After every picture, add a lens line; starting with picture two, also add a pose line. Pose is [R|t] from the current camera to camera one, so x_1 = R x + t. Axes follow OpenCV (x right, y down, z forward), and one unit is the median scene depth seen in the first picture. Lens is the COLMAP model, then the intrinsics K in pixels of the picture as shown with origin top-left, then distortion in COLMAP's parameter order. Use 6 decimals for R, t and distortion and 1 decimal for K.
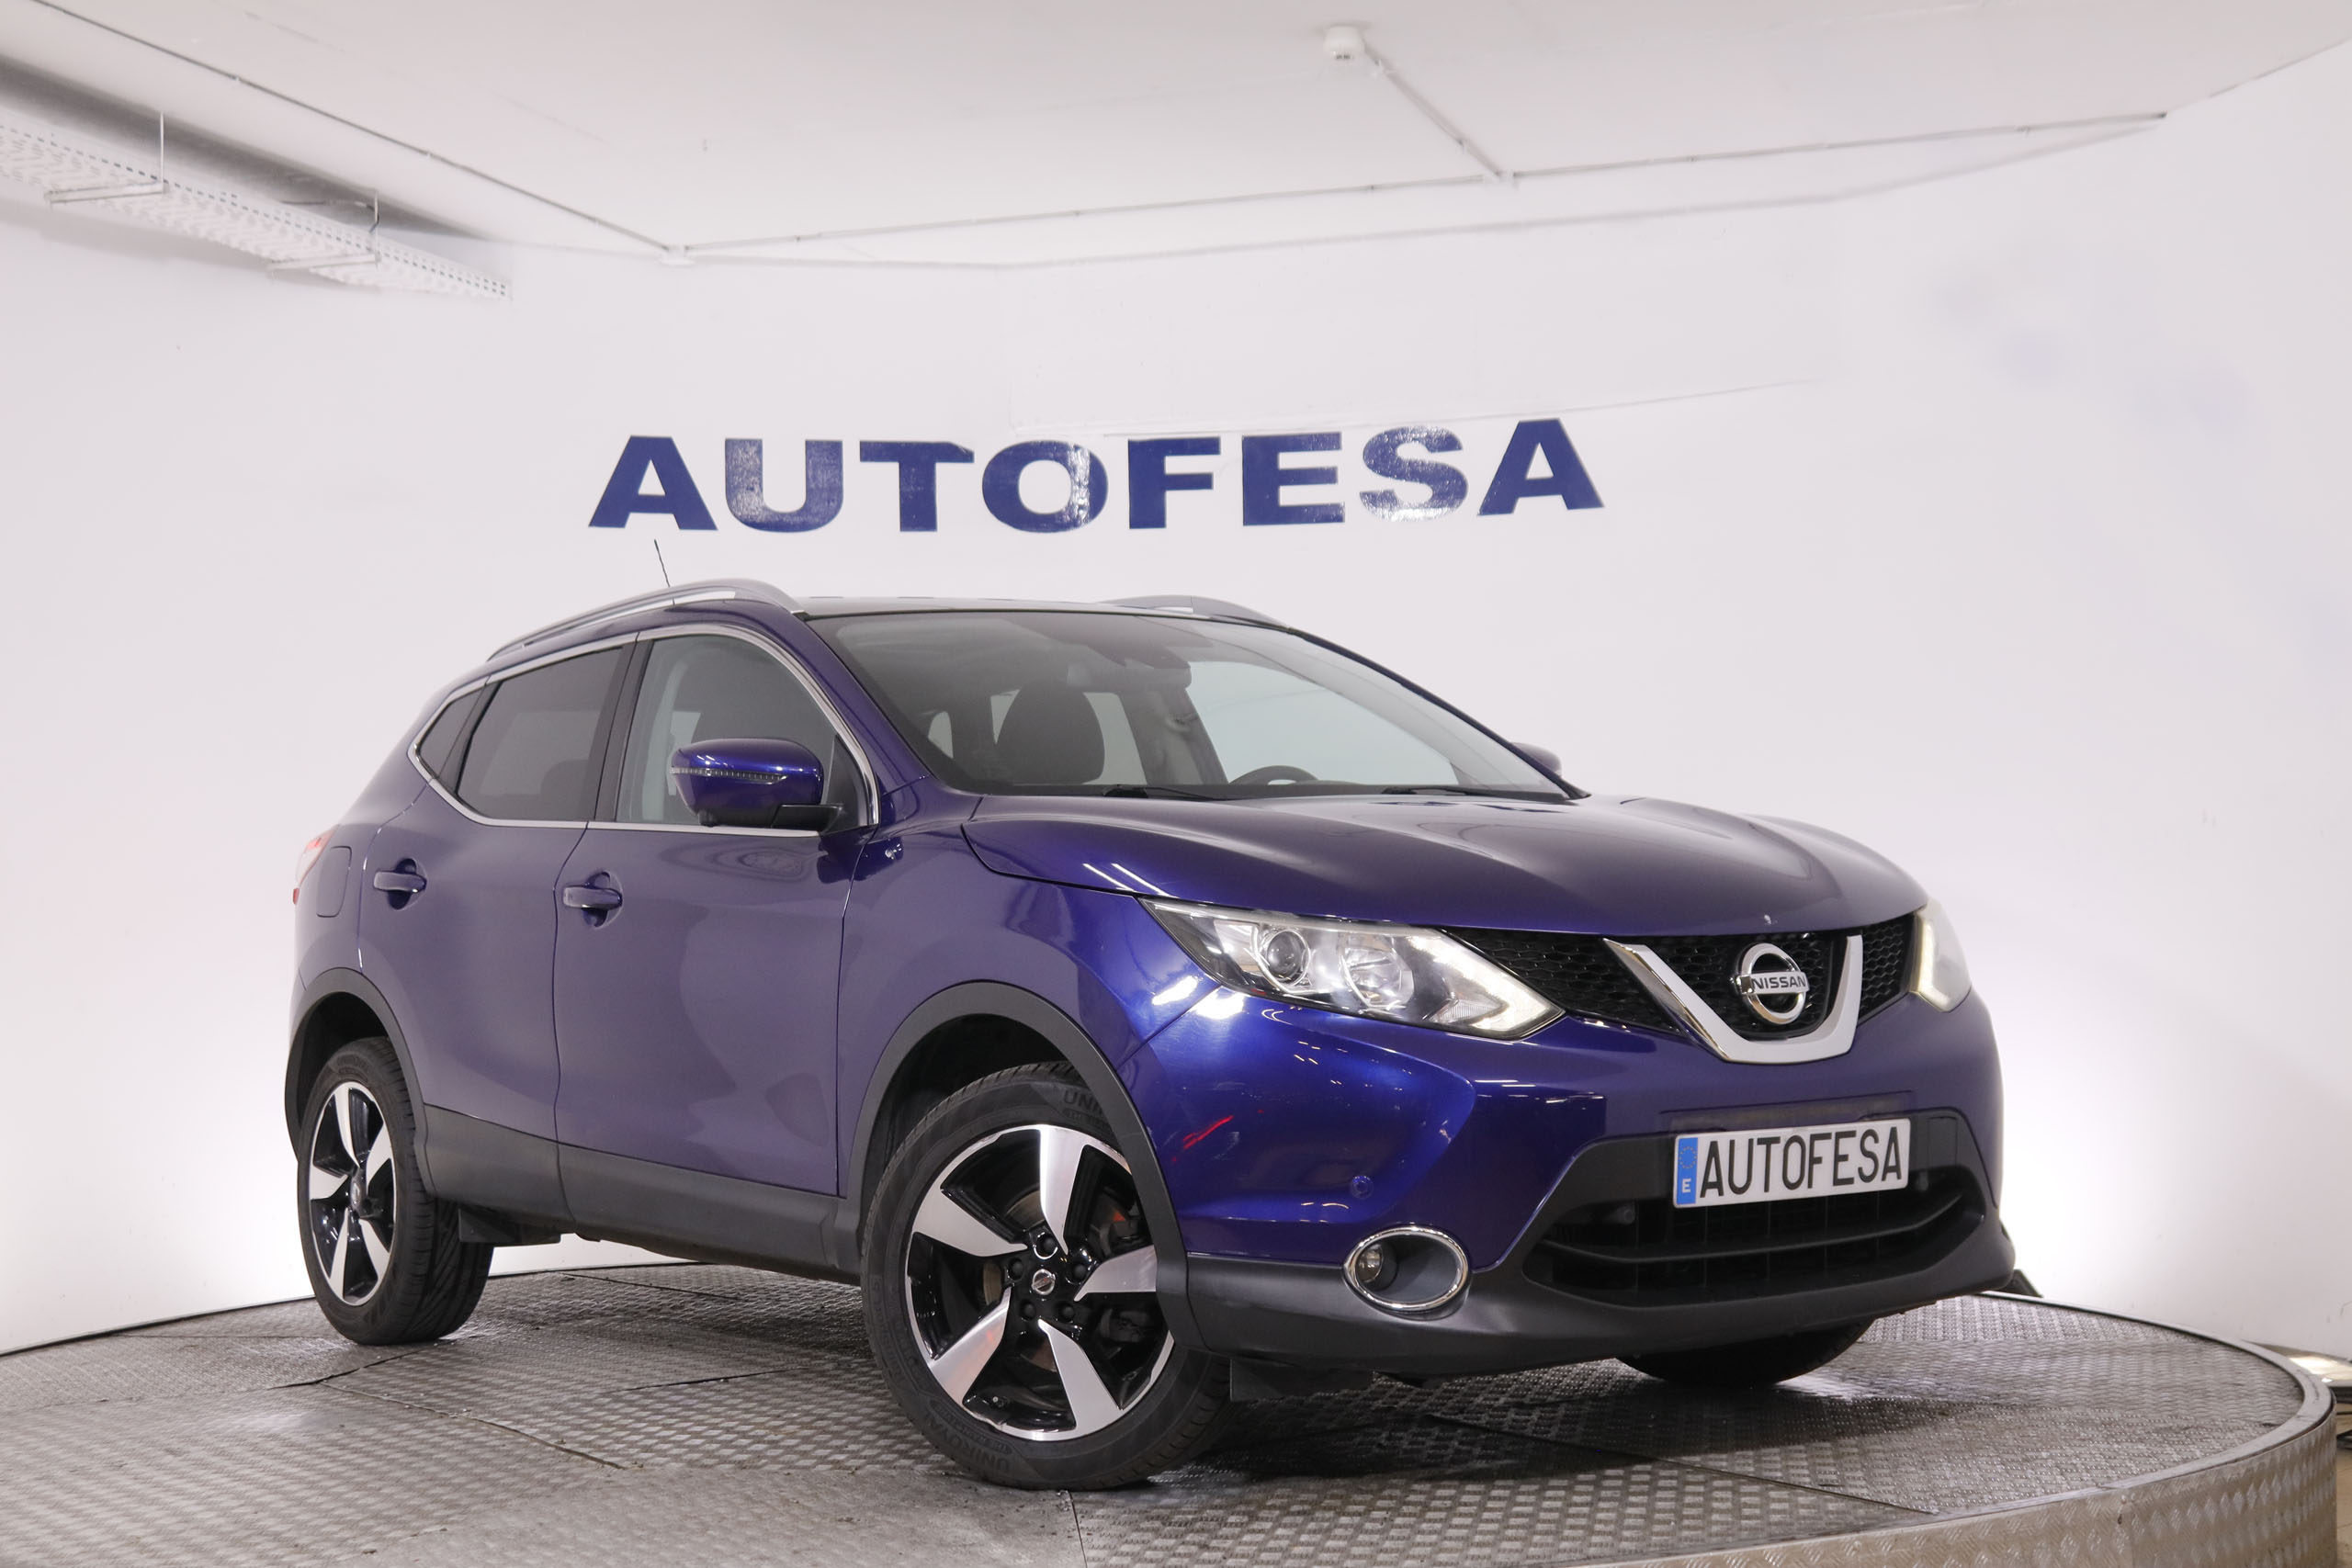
lens RADIAL K [[3520.5, 0, 1173.5], [0, 3520.5, 764.4], [0, 0, 1]] dist [-0.038891, 0.156457]
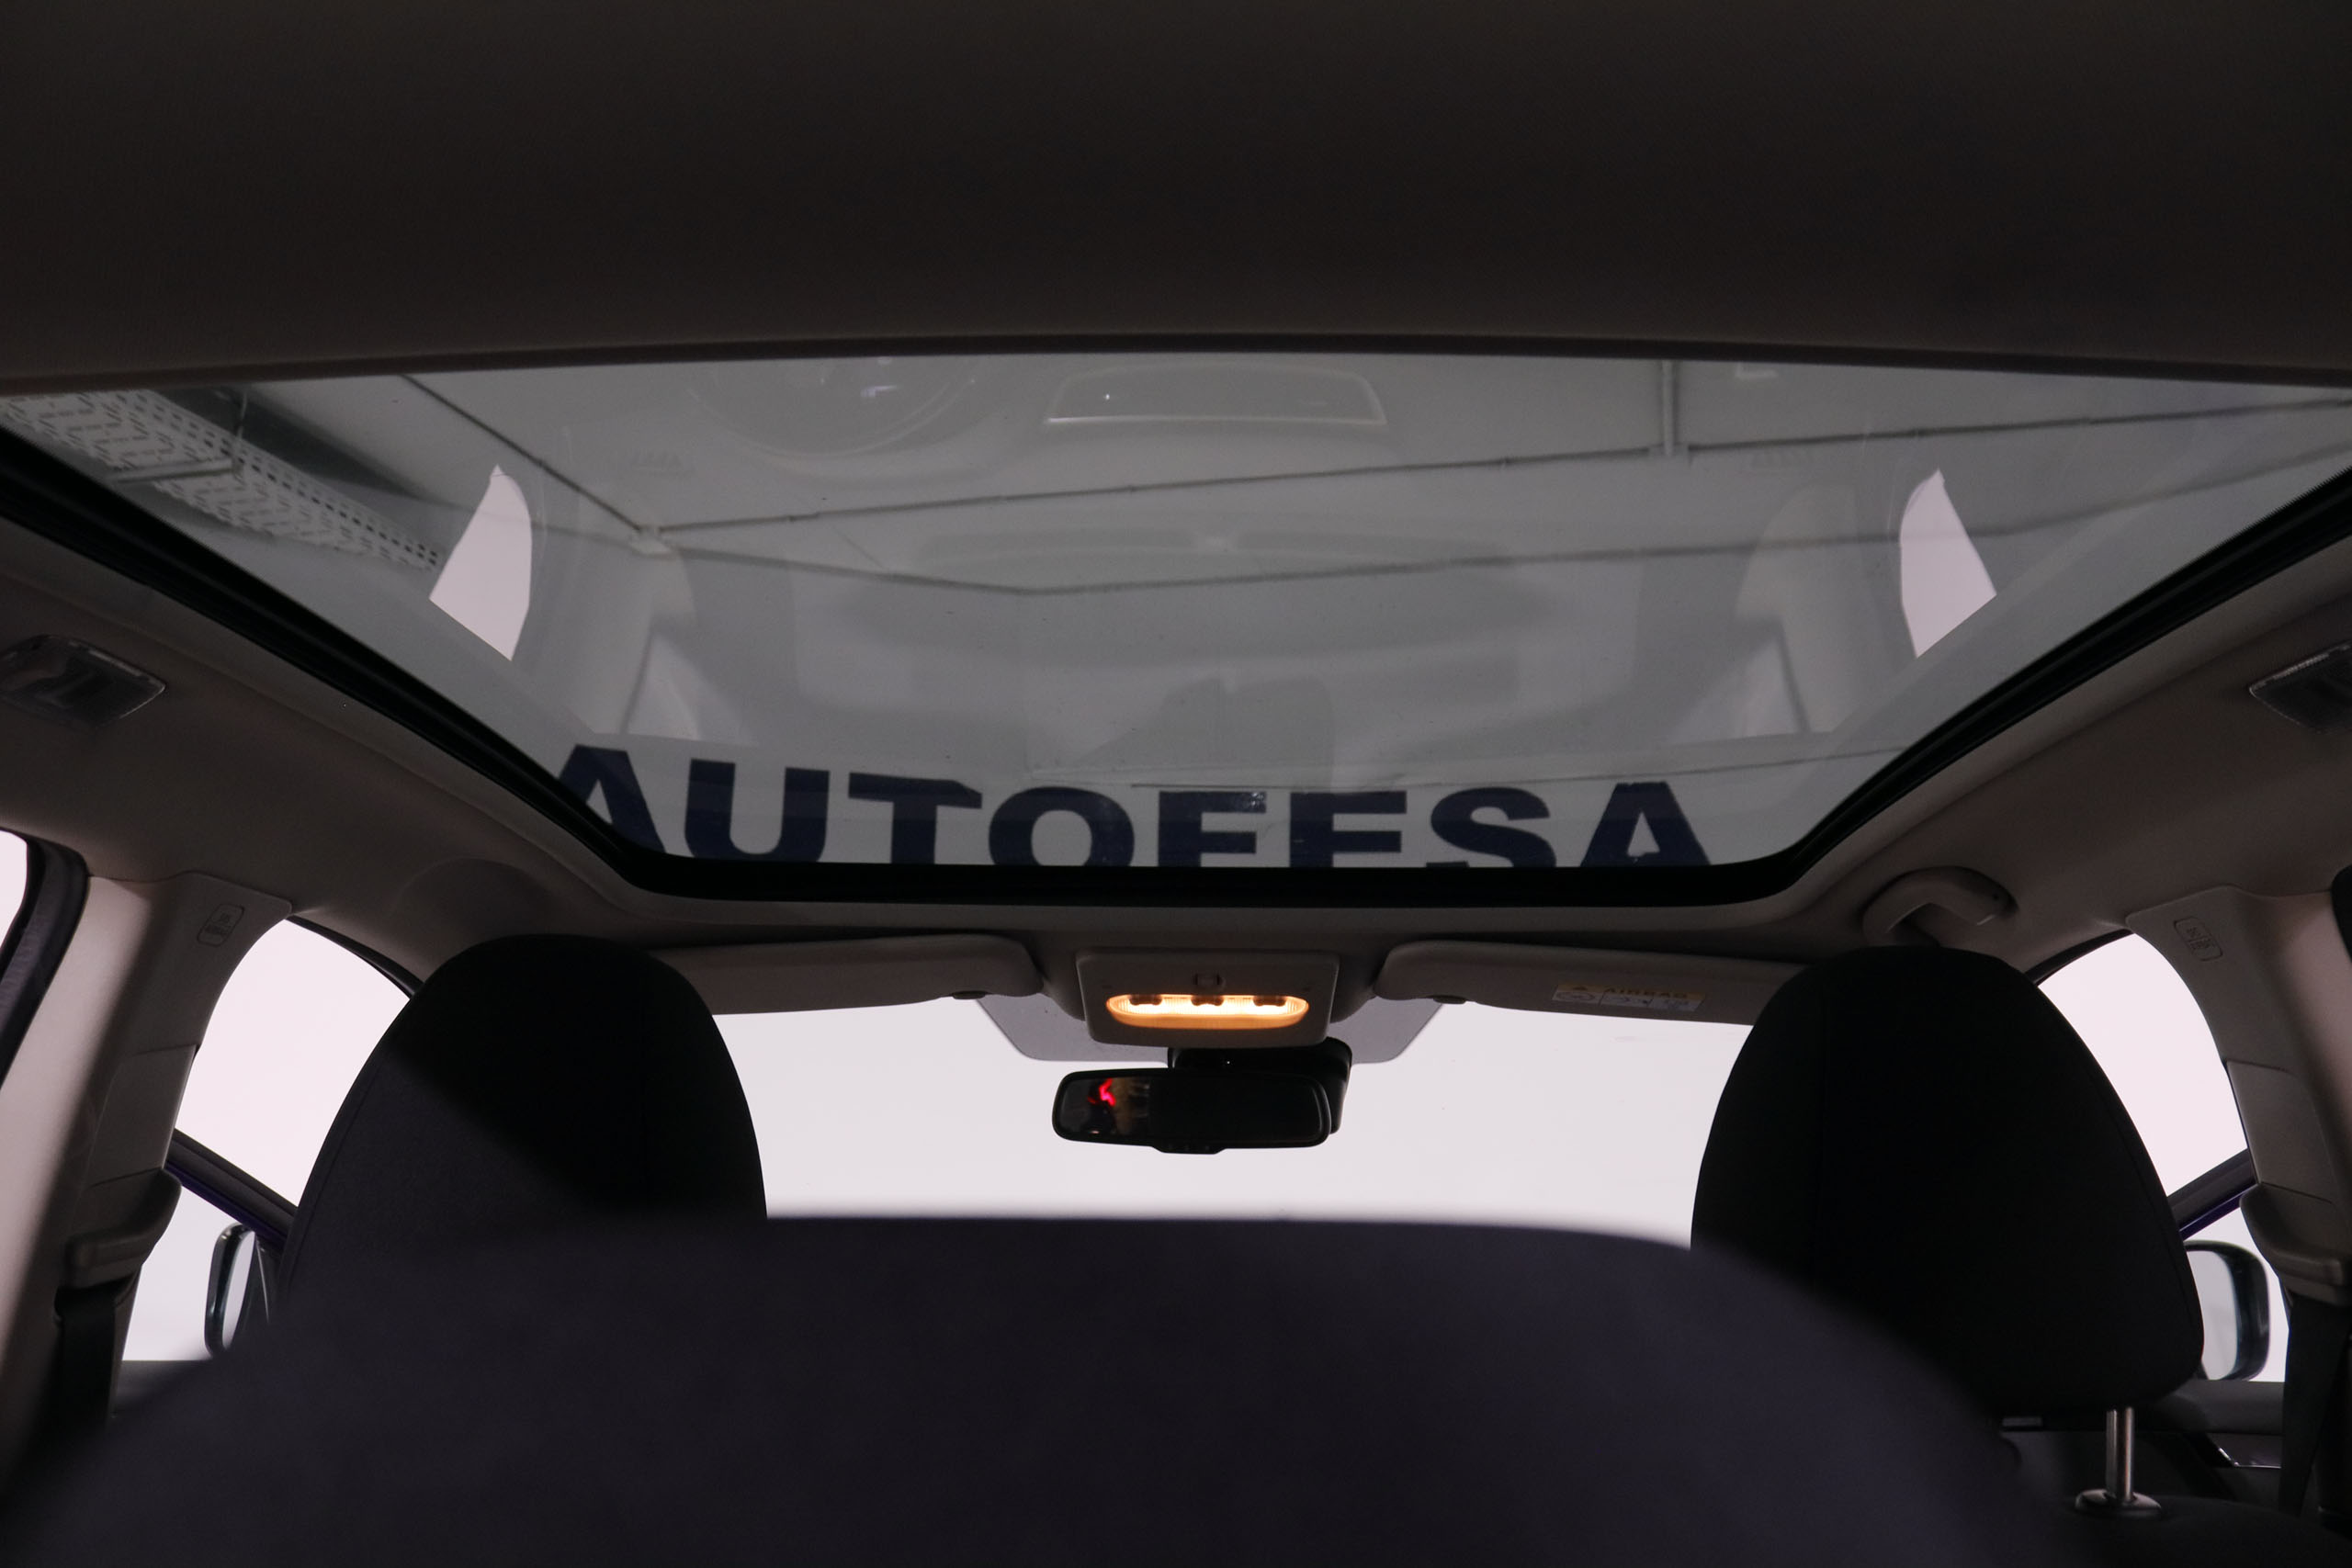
lens RADIAL K [[1894.9, 0, 1149.4], [0, 1894.9, 759.2], [0, 0, 1]] dist [-0.169607, 0.136729]
pose [[0.997724, 0.049544, 0.045733, -0.038587], [-0.040172, 0.981551, -0.186932, -0.012940], [-0.054151, 0.184669, 0.981308, 0.557976]]
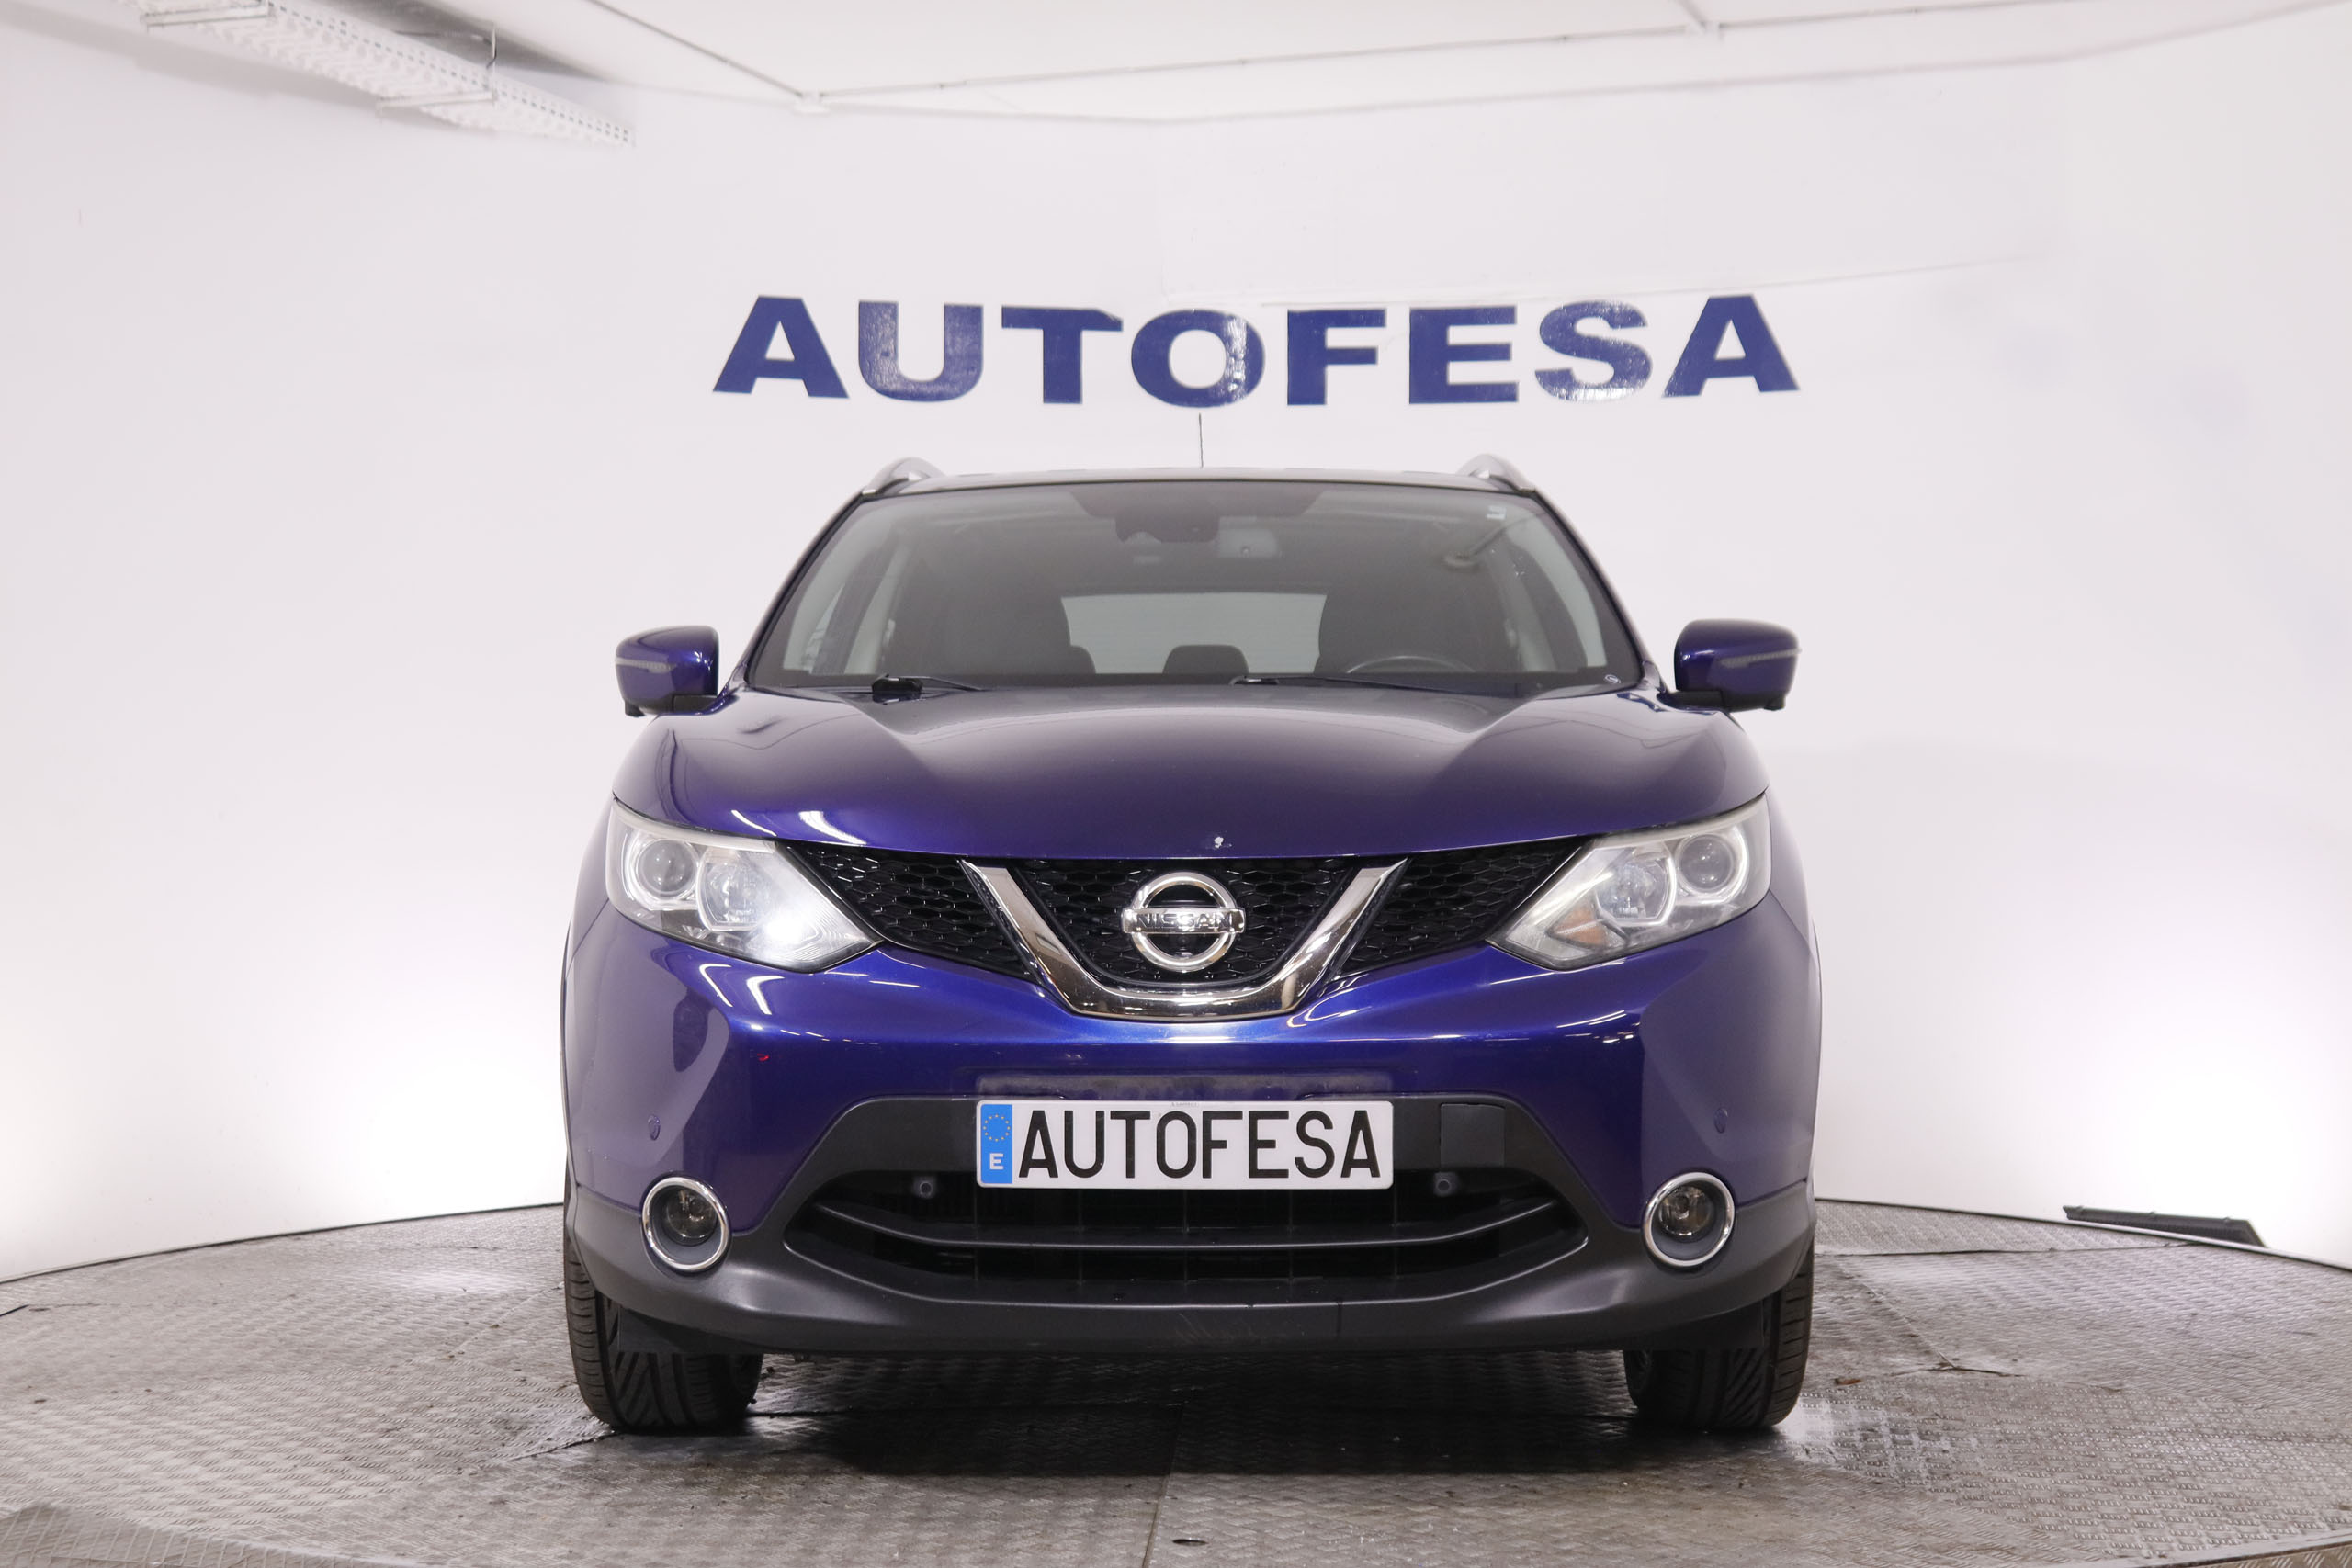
lens RADIAL K [[3546.0, 0, 1176.0], [0, 3546.0, 784.0], [0, 0, 1]] dist [-0.033675, 0.141098]
pose [[0.999562, 0.019918, -0.021894, -0.020015], [-0.019191, 0.999273, 0.032947, 0.003328], [0.022534, -0.032512, 0.999217, 0.055661]]
